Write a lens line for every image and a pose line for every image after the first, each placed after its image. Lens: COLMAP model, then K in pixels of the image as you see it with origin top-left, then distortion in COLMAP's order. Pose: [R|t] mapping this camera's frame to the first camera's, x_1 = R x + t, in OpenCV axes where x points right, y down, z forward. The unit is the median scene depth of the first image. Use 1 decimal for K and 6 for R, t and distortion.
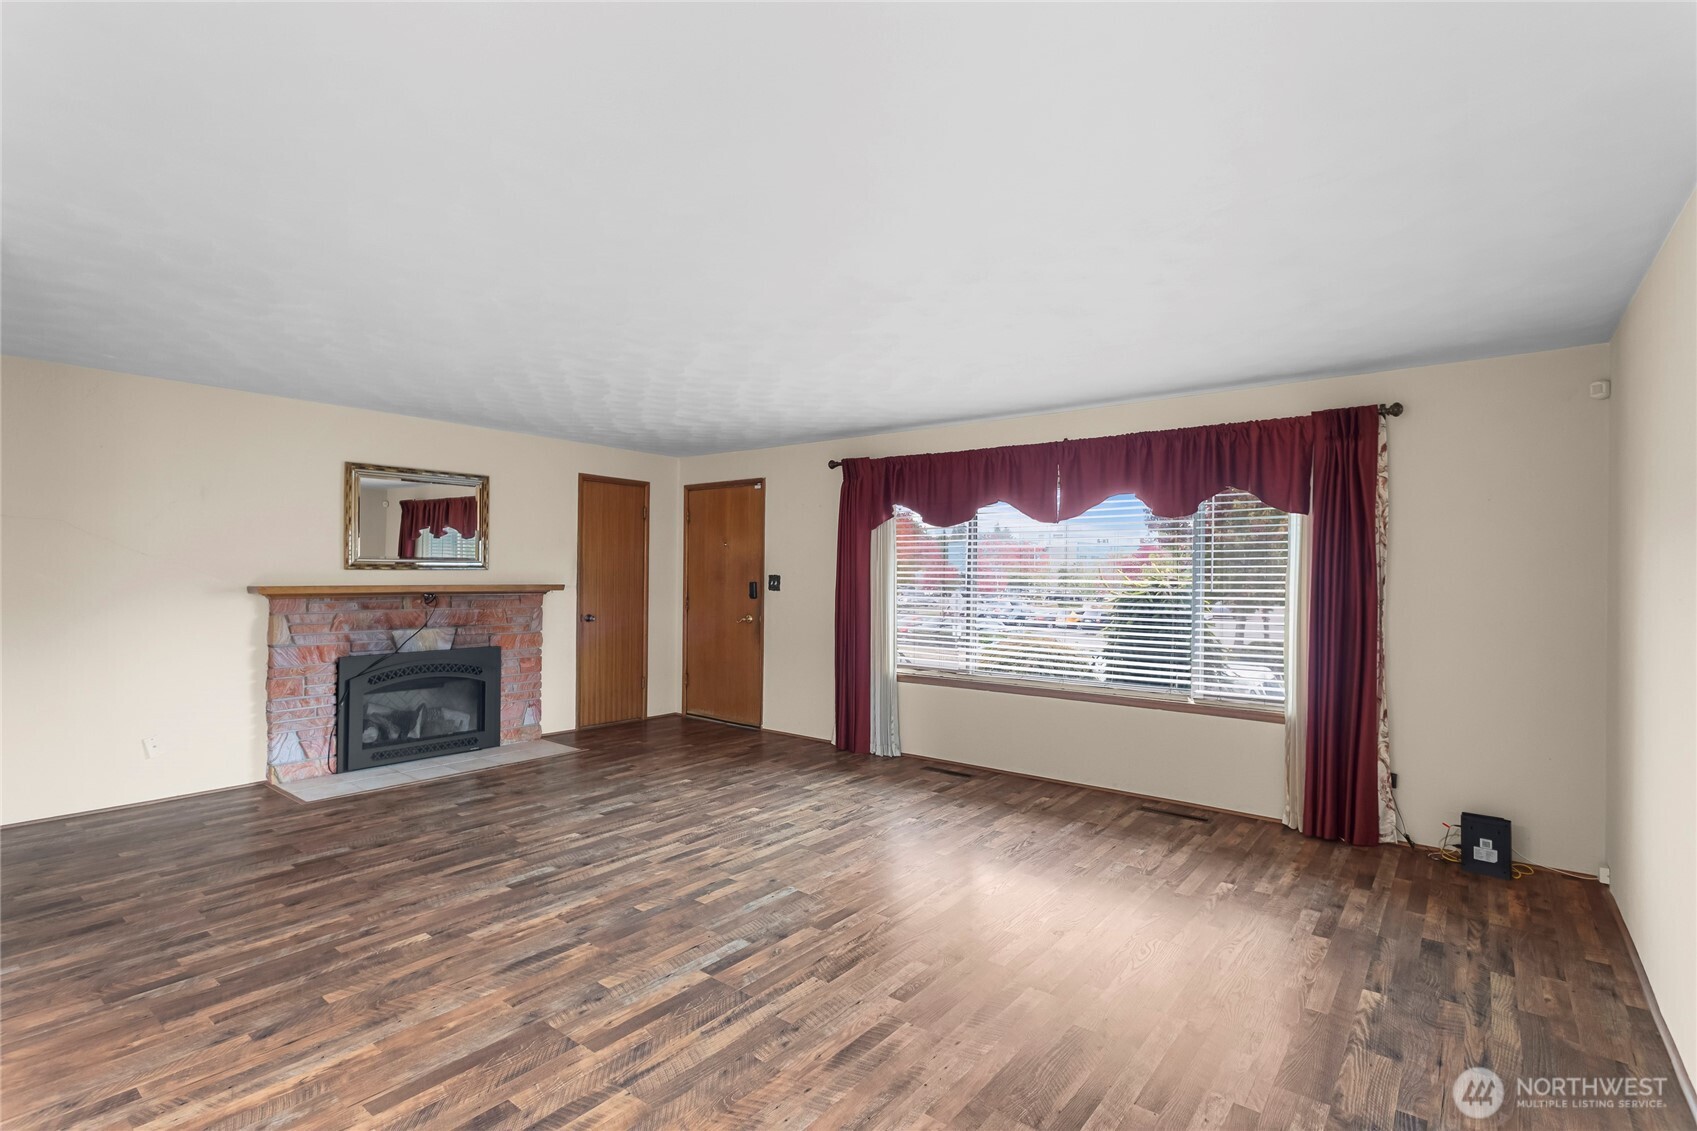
lens RADIAL K [[801.0, 0, 848.6], [0, 801.0, 579.3], [0, 0, 1]] dist [0.005608, 0.000132]
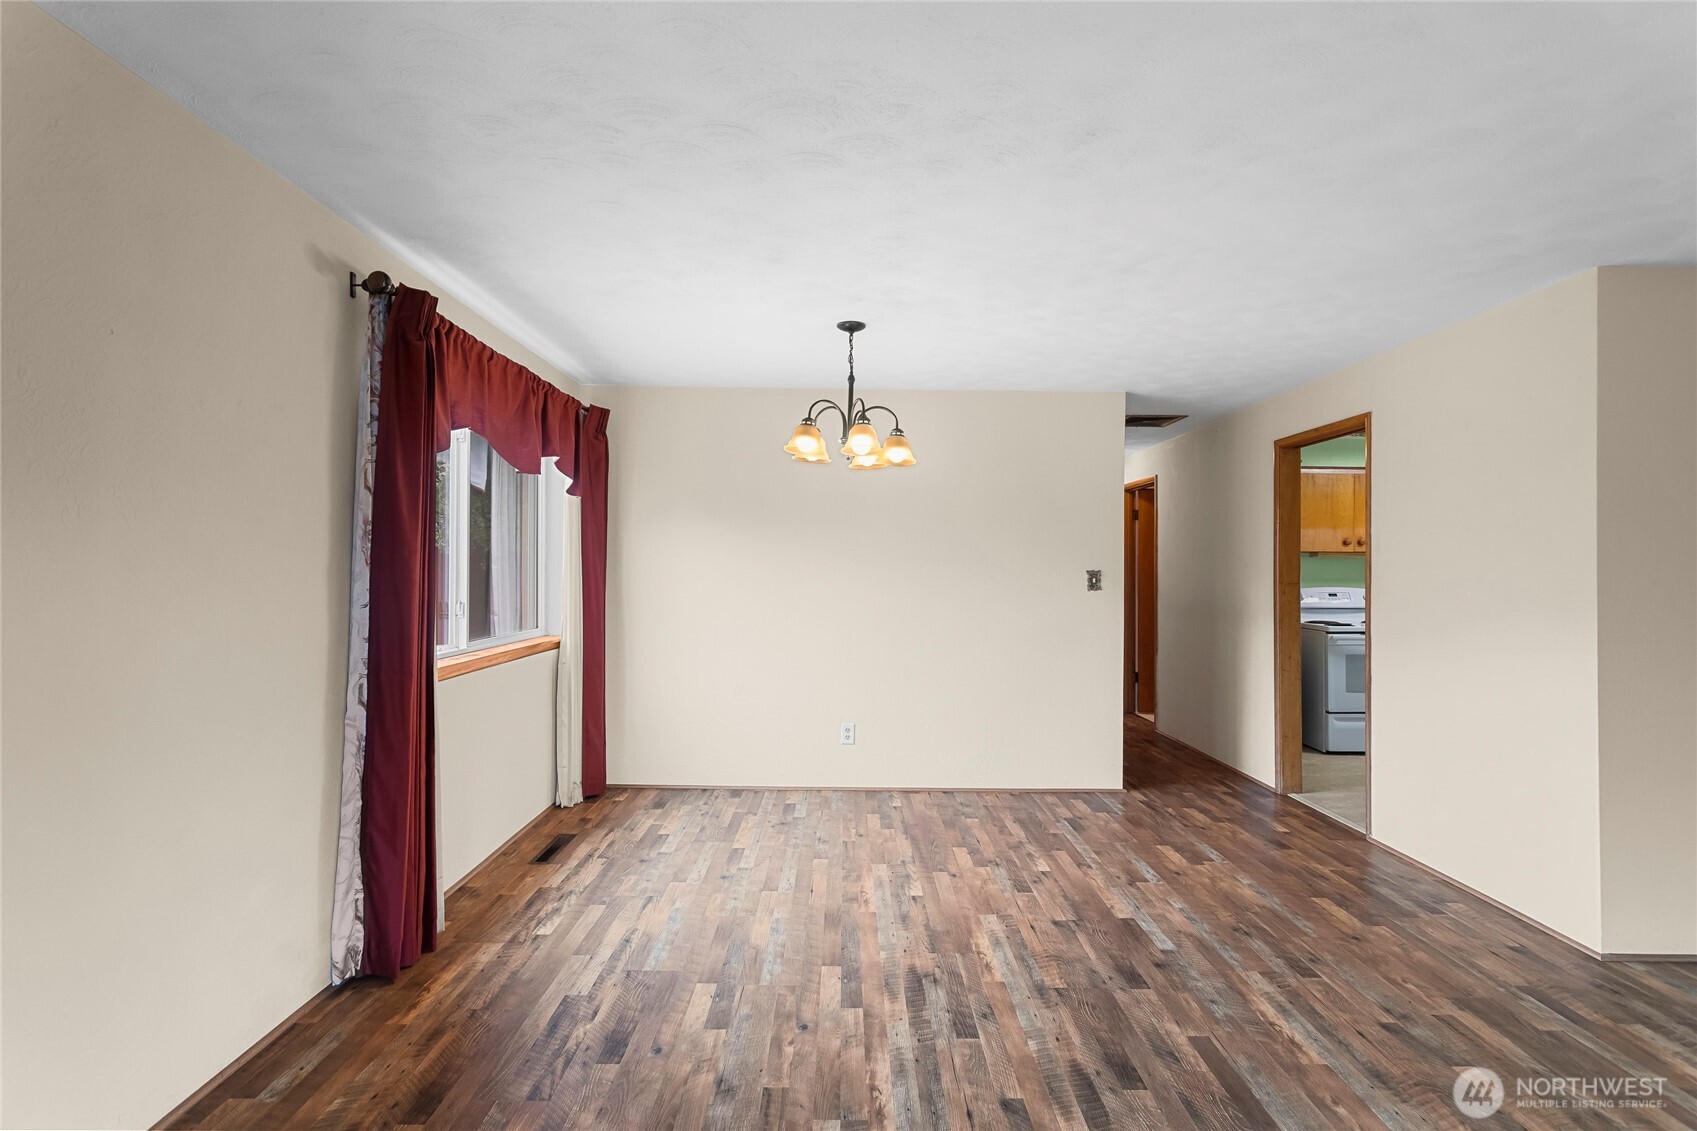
lens RADIAL K [[801.0, 0, 847.5], [0, 801.0, 566.1], [0, 0, 1]] dist [0.005608, 0.000132]
pose [[-0.788900, -0.019463, -0.614213, 0.253822], [-0.019419, 0.999789, -0.006740, 0.003883], [0.614215, 0.006611, -0.789111, 0.791103]]
